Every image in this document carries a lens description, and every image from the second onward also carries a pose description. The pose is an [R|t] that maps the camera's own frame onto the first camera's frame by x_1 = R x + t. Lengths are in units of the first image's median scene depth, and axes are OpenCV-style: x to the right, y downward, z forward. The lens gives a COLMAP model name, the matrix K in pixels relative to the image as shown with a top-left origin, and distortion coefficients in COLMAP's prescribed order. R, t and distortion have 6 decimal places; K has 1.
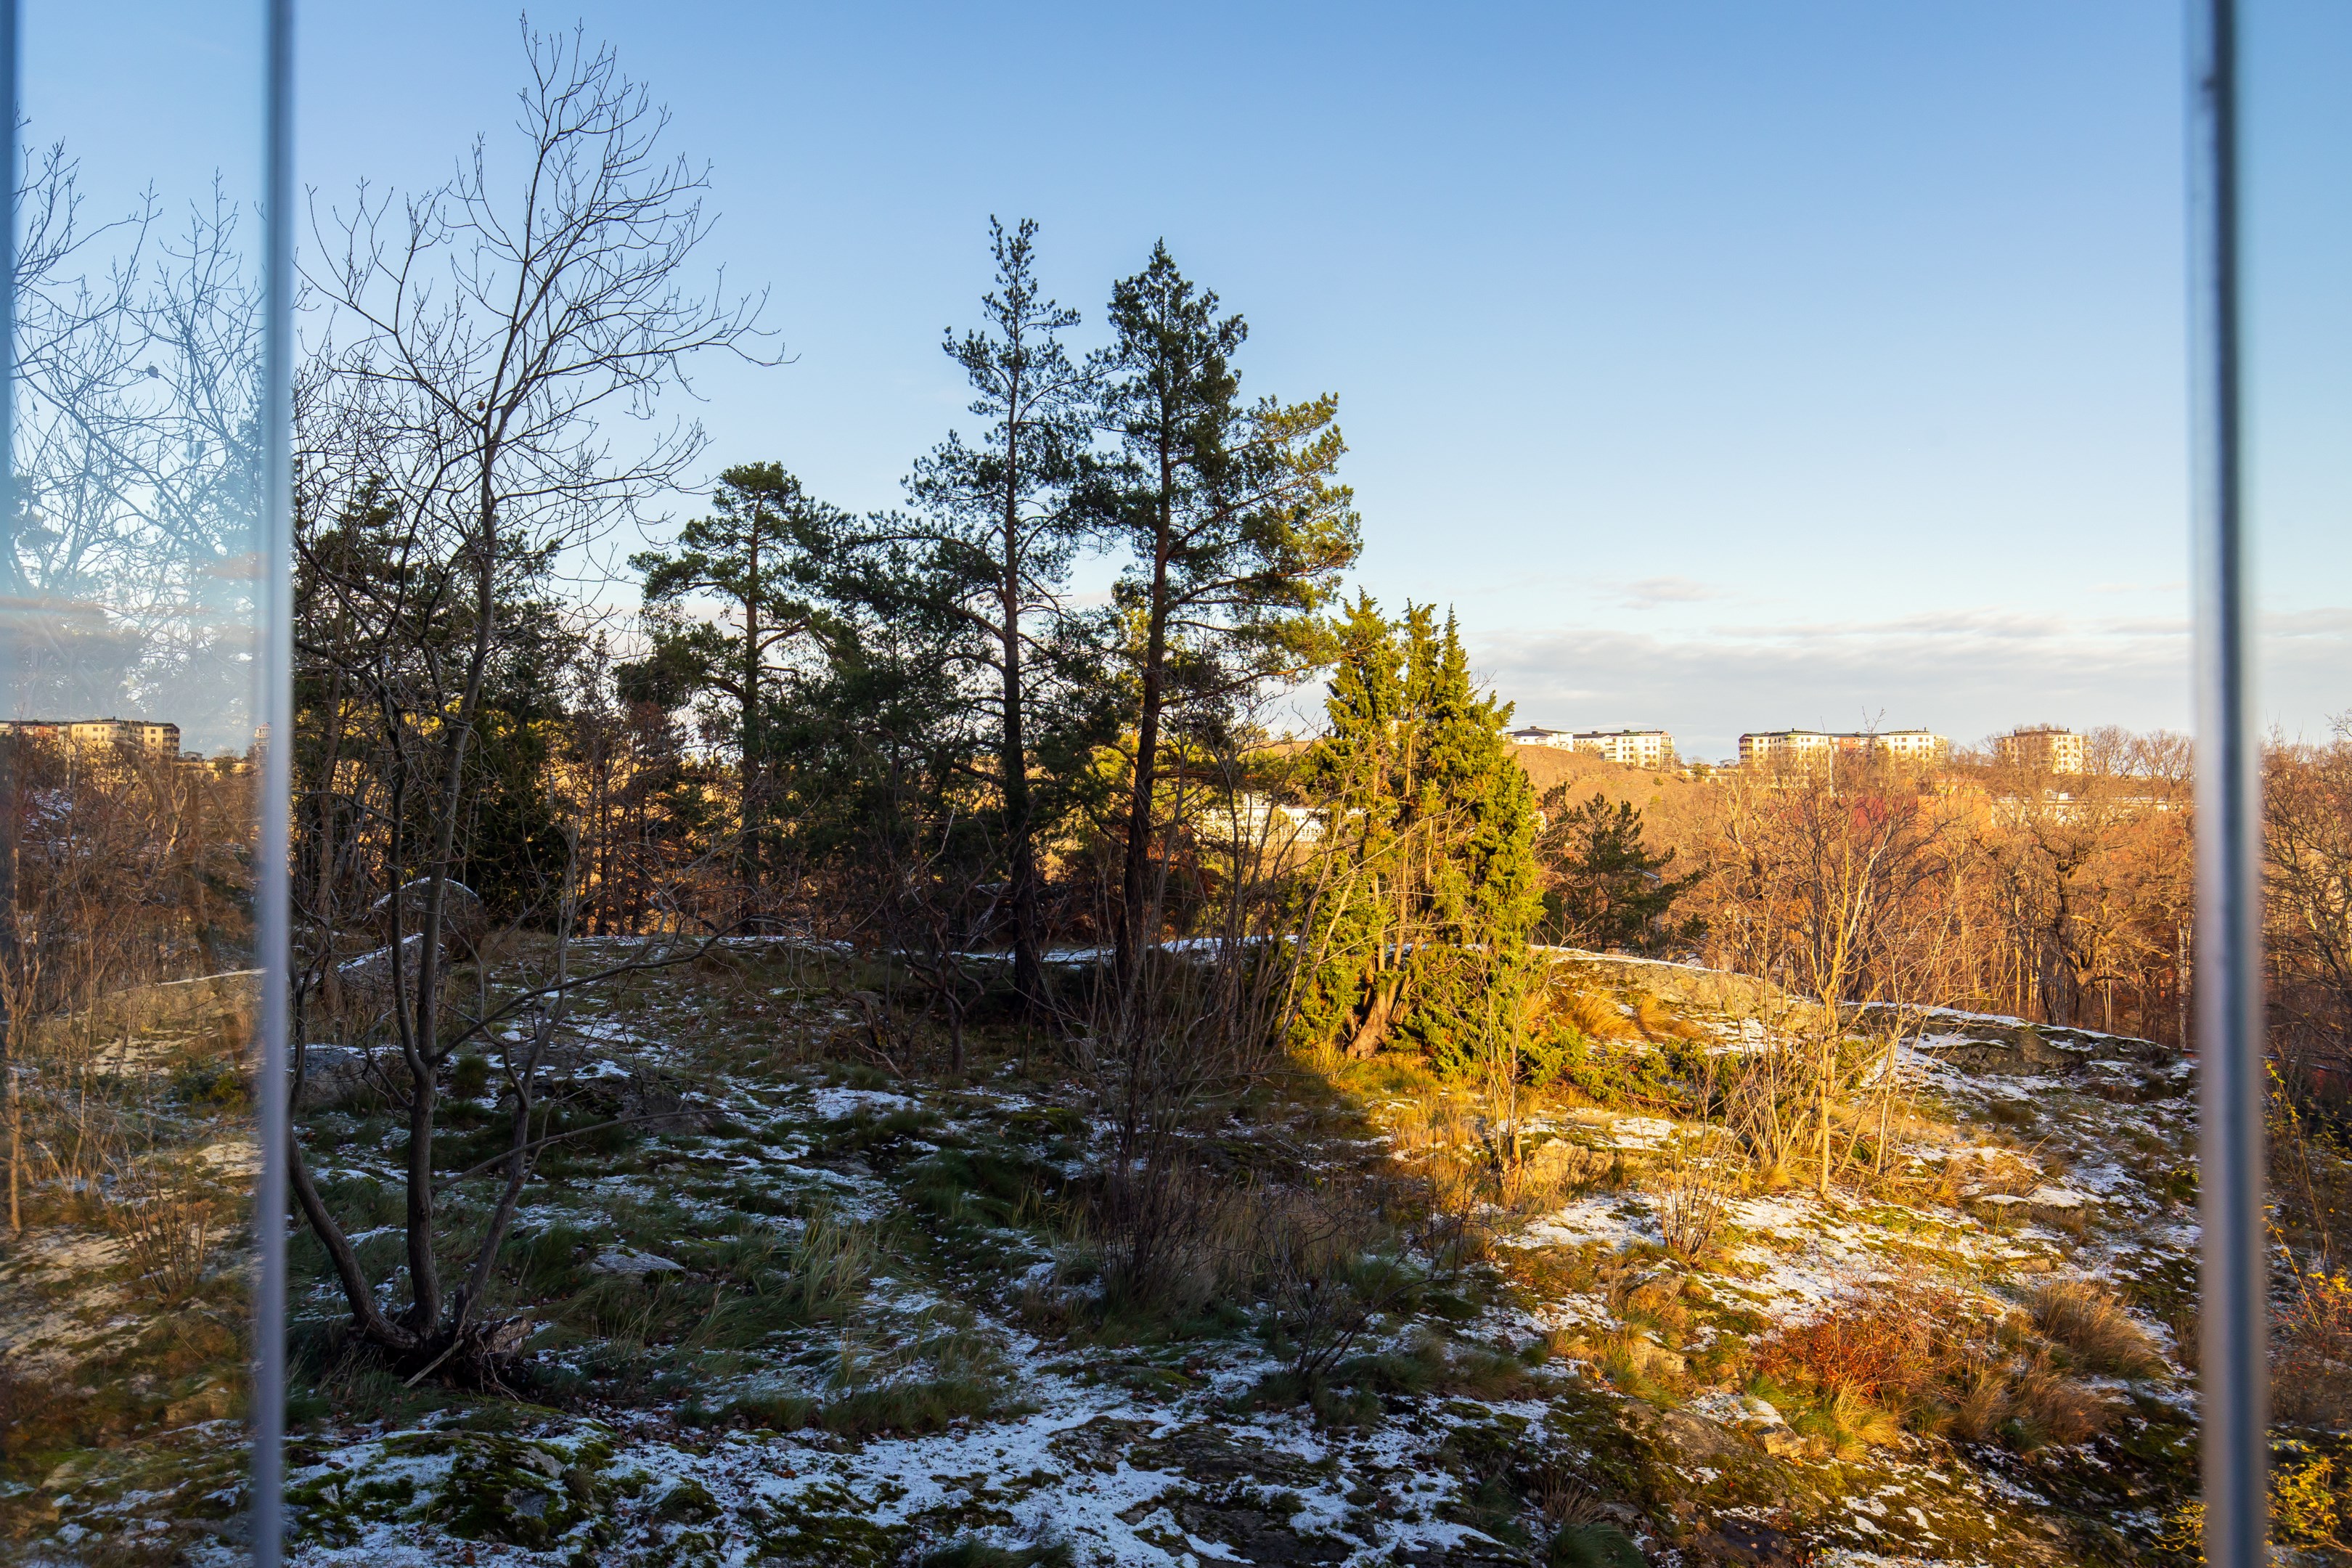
lens RADIAL K [[1780.0, 0, 1176.0], [0, 1780.0, 784.0], [0, 0, 1]] dist [-0.005187, -0.003360]
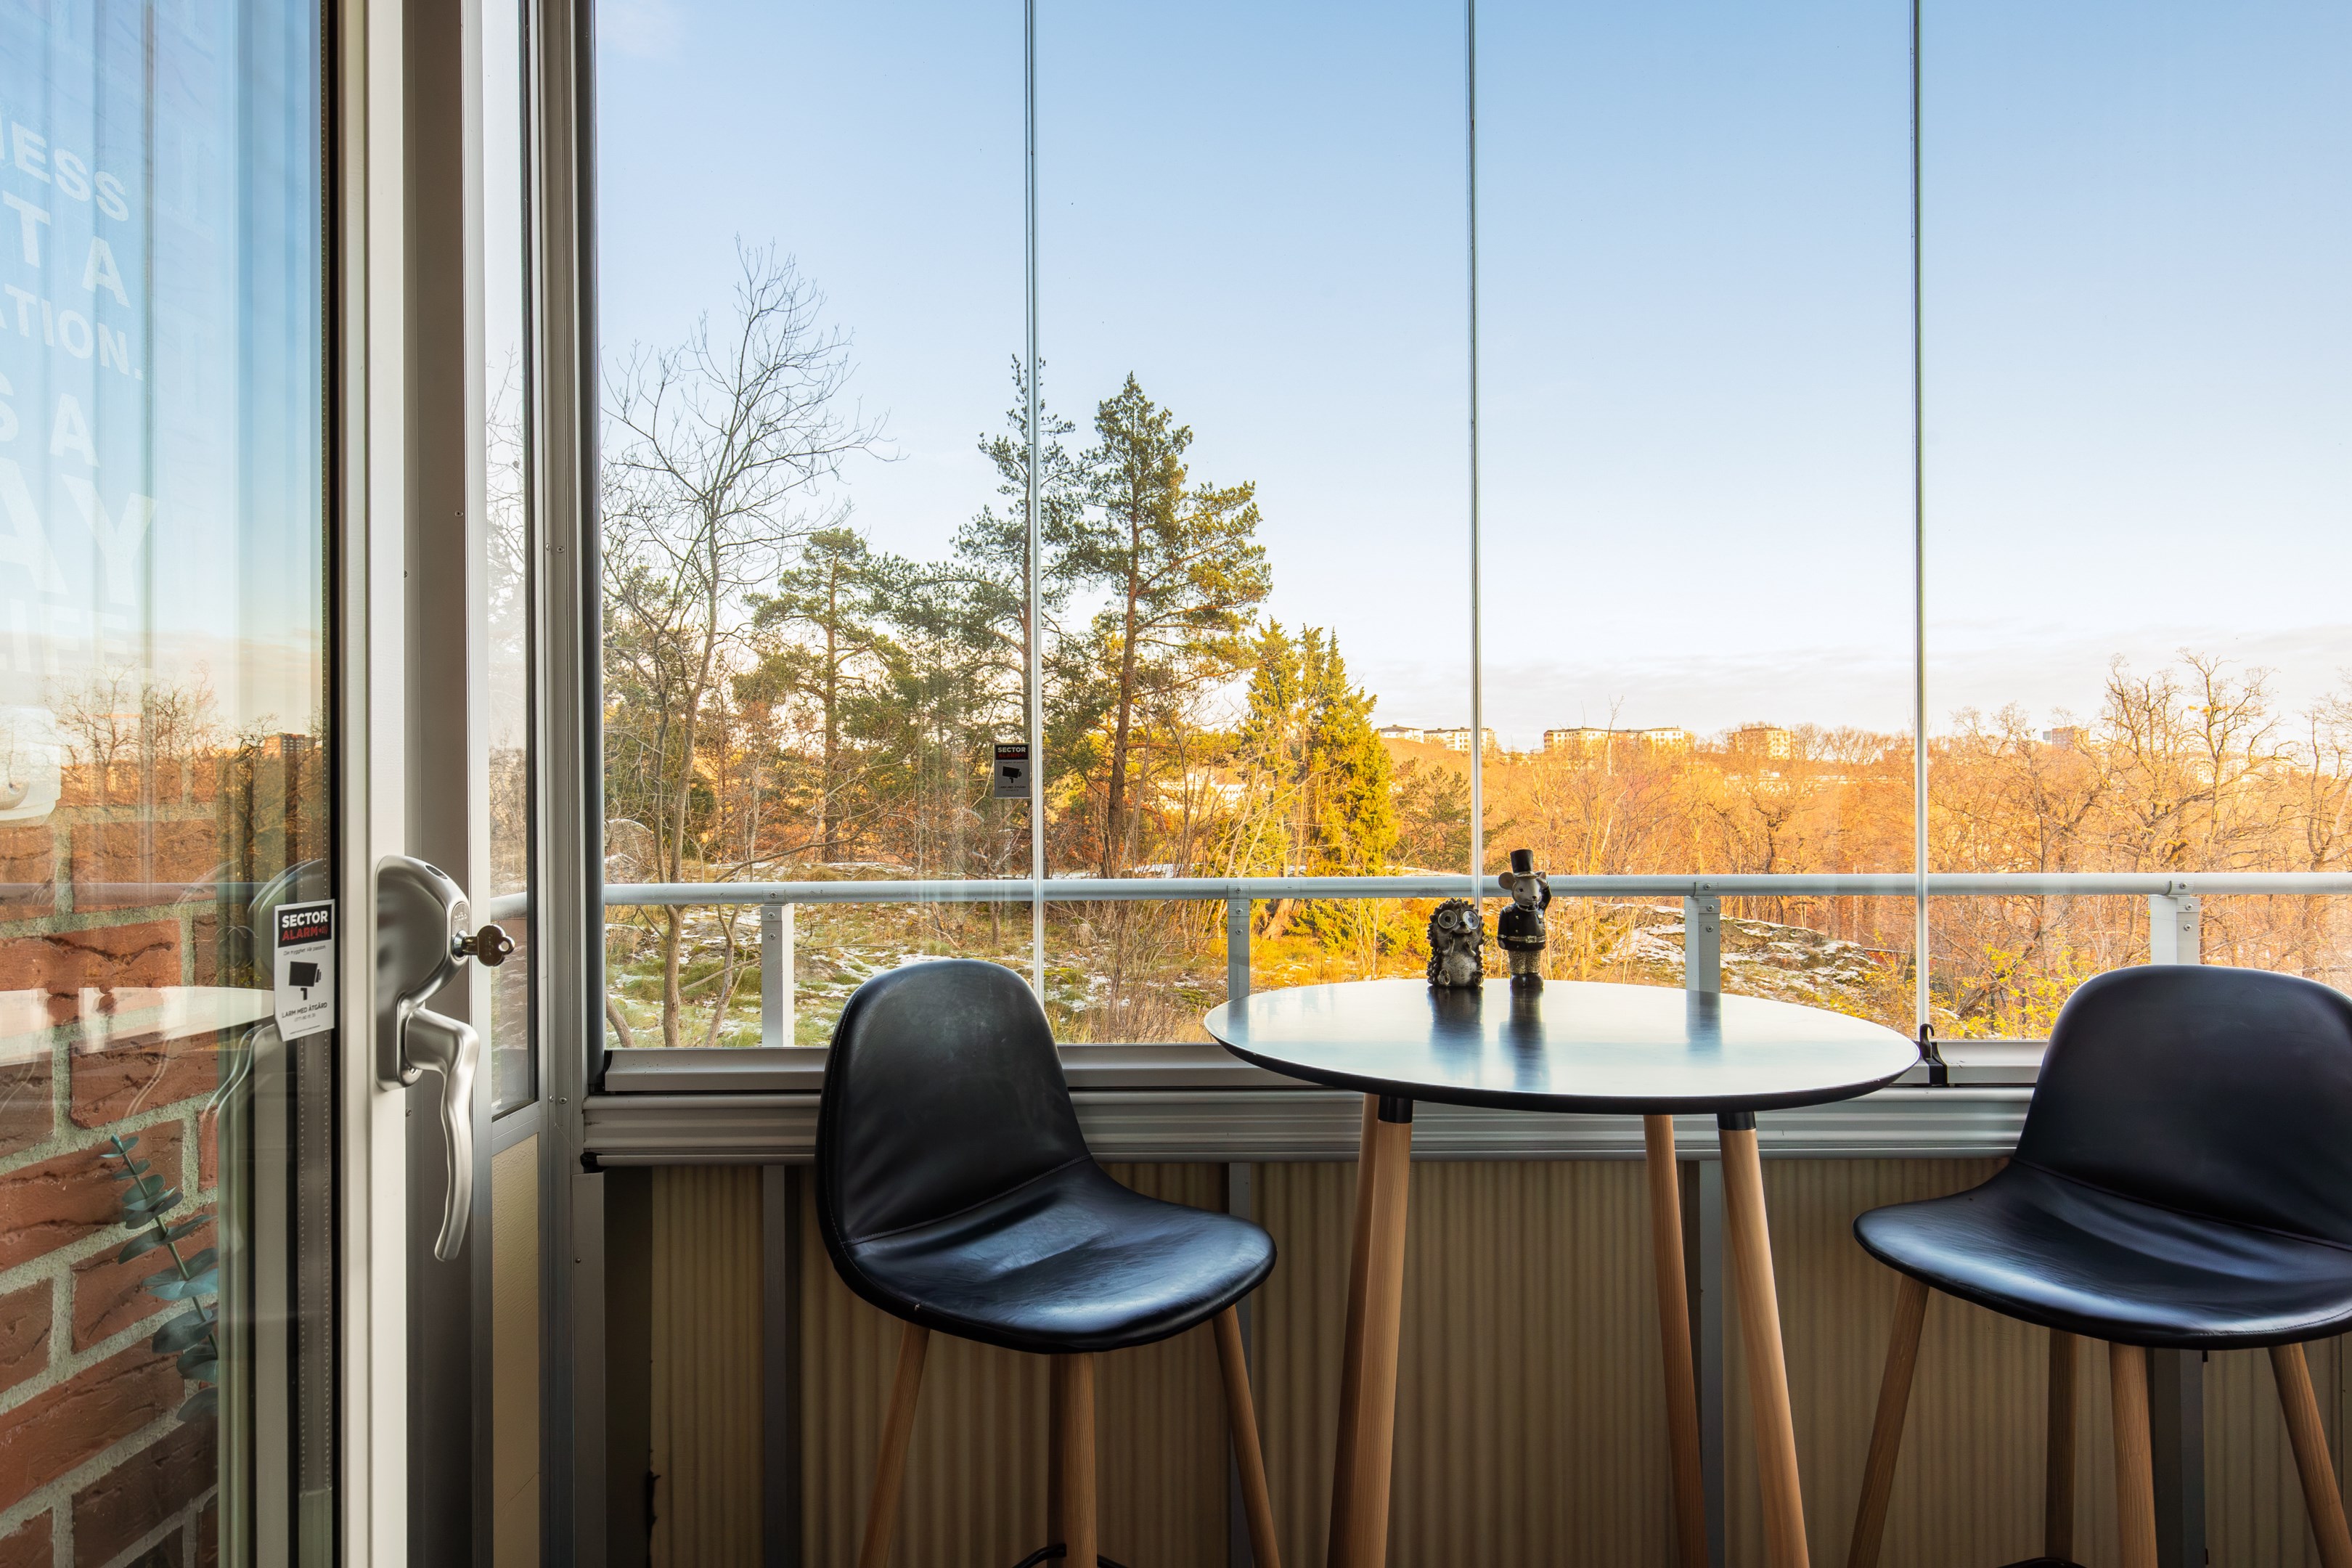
lens RADIAL K [[1301.8, 0, 1176.0], [0, 1301.8, 784.0], [0, 0, 1]] dist [-0.001419, 0.000260]
pose [[0.999495, -0.002212, 0.031700, -0.006687], [0.001784, 0.999907, 0.013508, 0.011086], [-0.031726, -0.013445, 0.999406, -0.052558]]
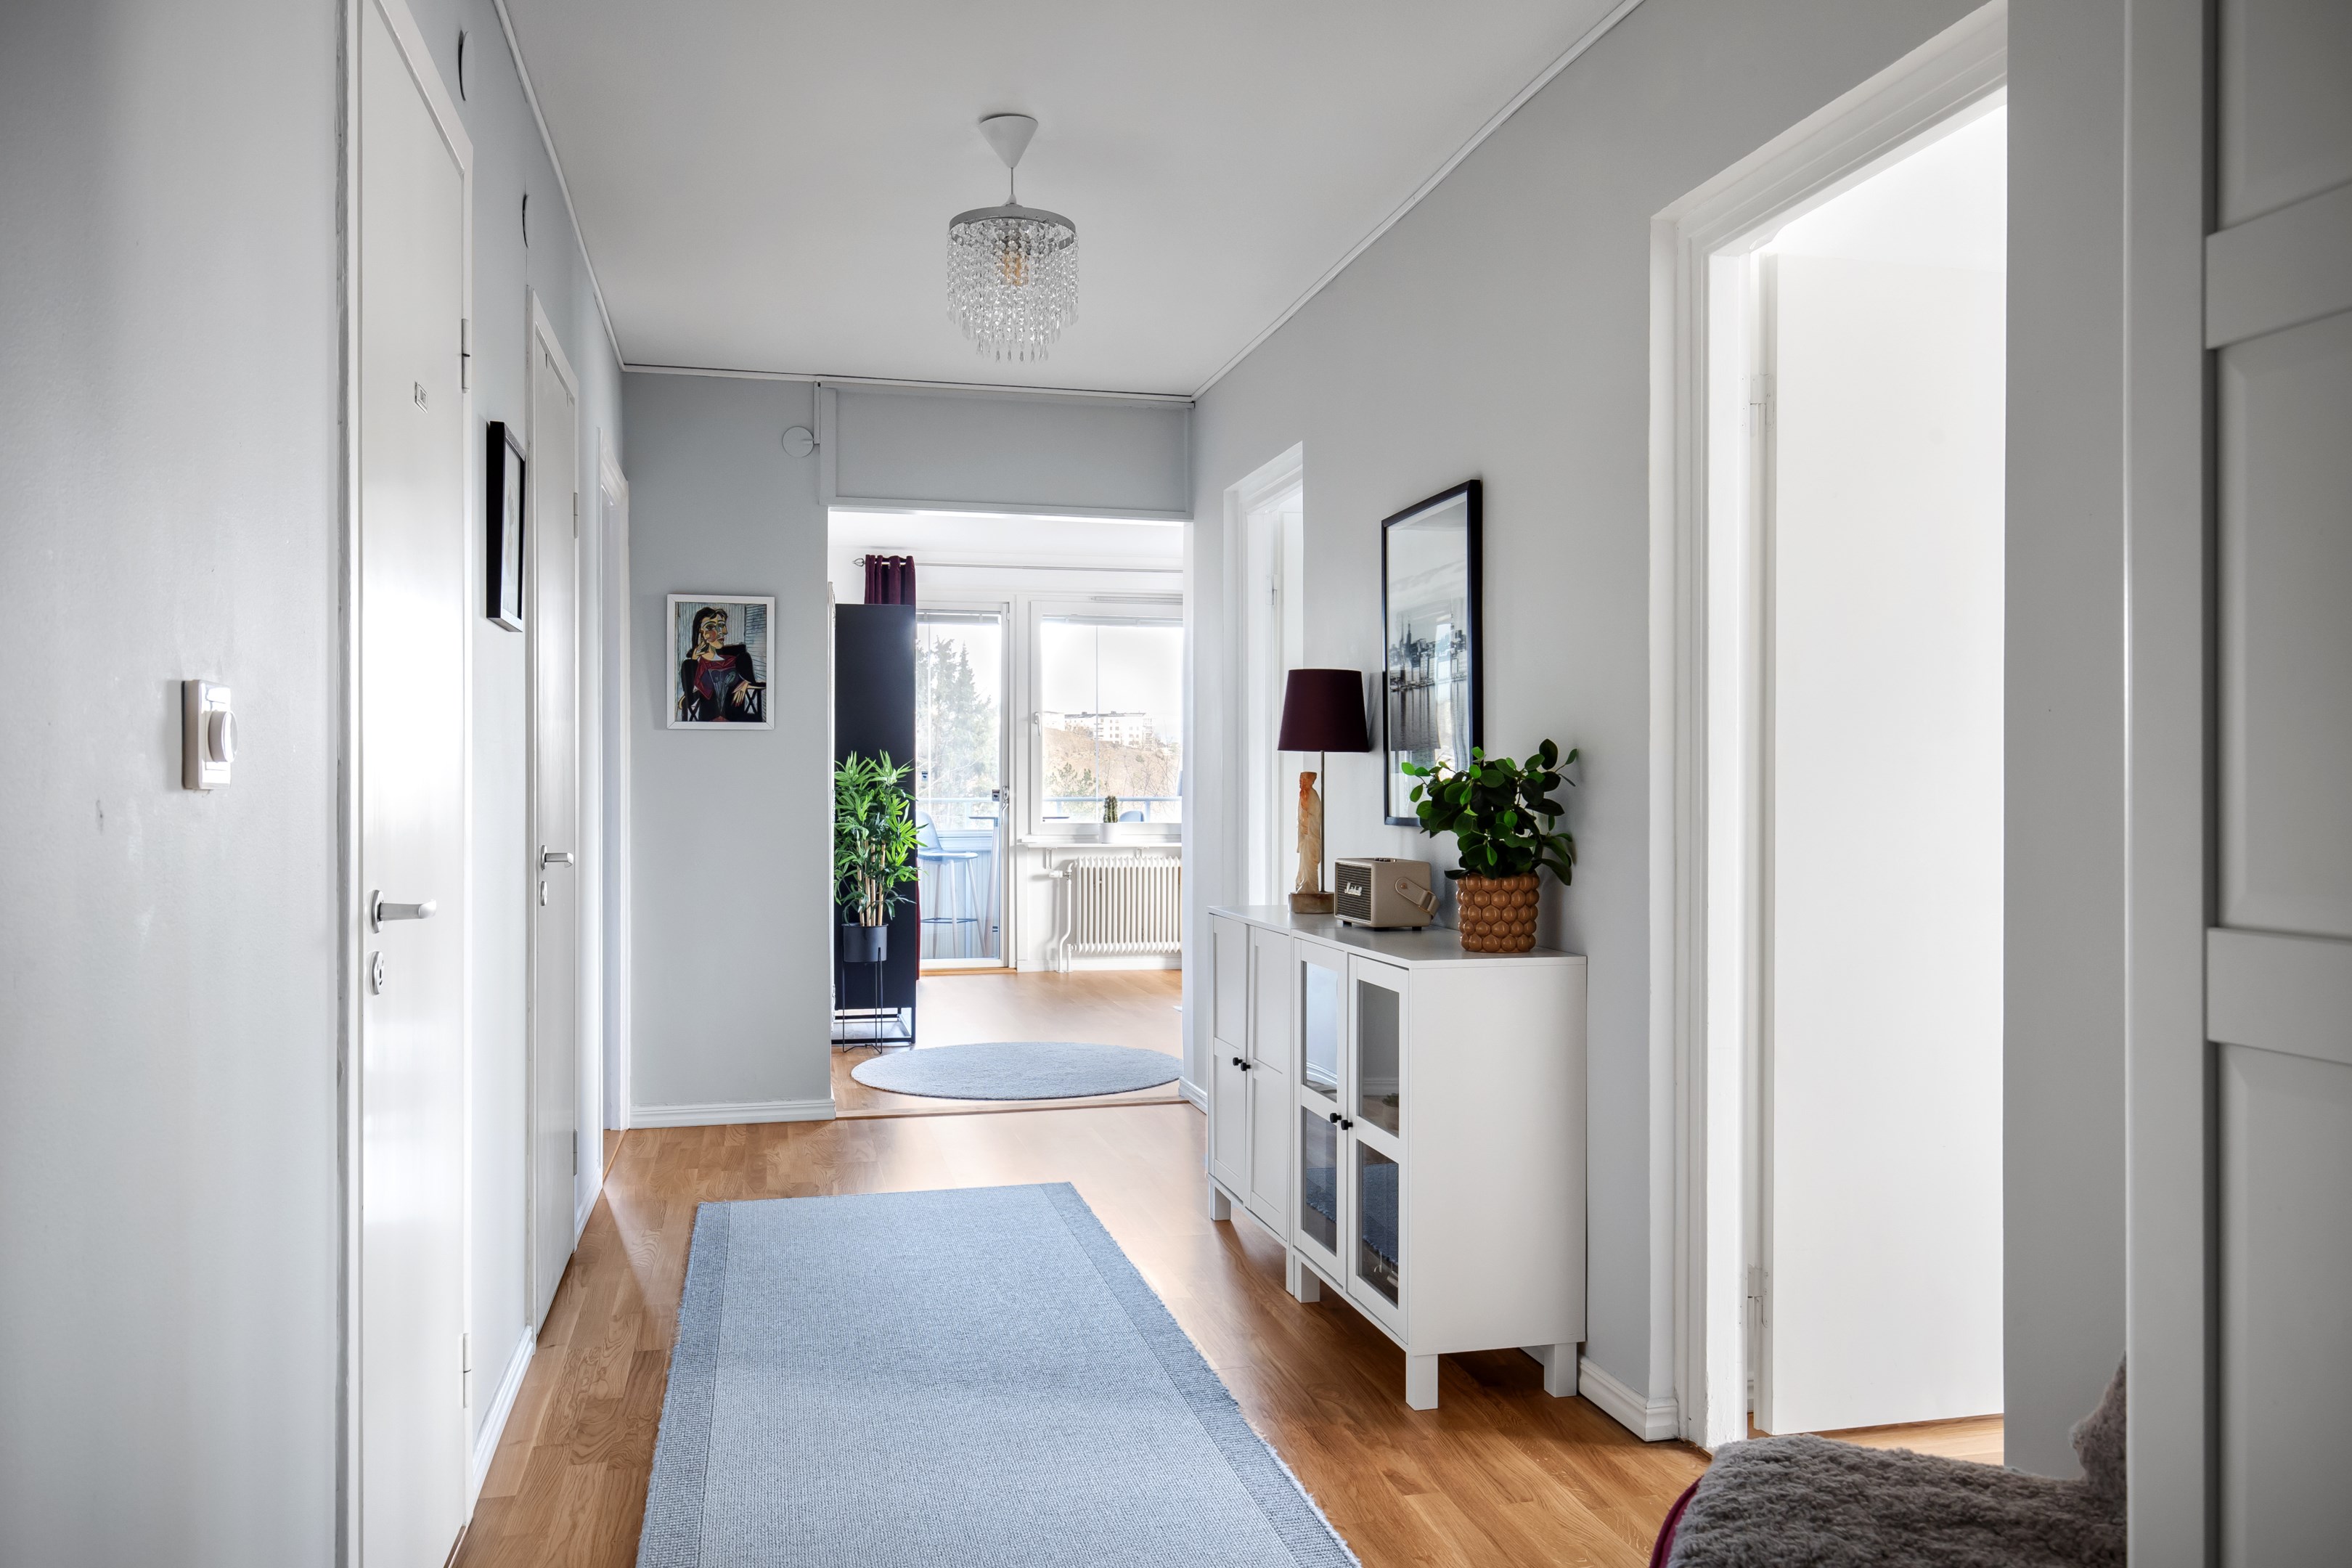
lens RADIAL K [[1653.1, 0, 1176.0], [0, 1653.1, 784.0], [0, 0, 1]] dist [-0.000714, -0.000057]
pose [[0.958461, 0.005650, 0.285166, -0.082000], [-0.009958, 0.999857, 0.013659, 0.006256], [-0.285048, -0.015931, 0.958381, -0.461286]]
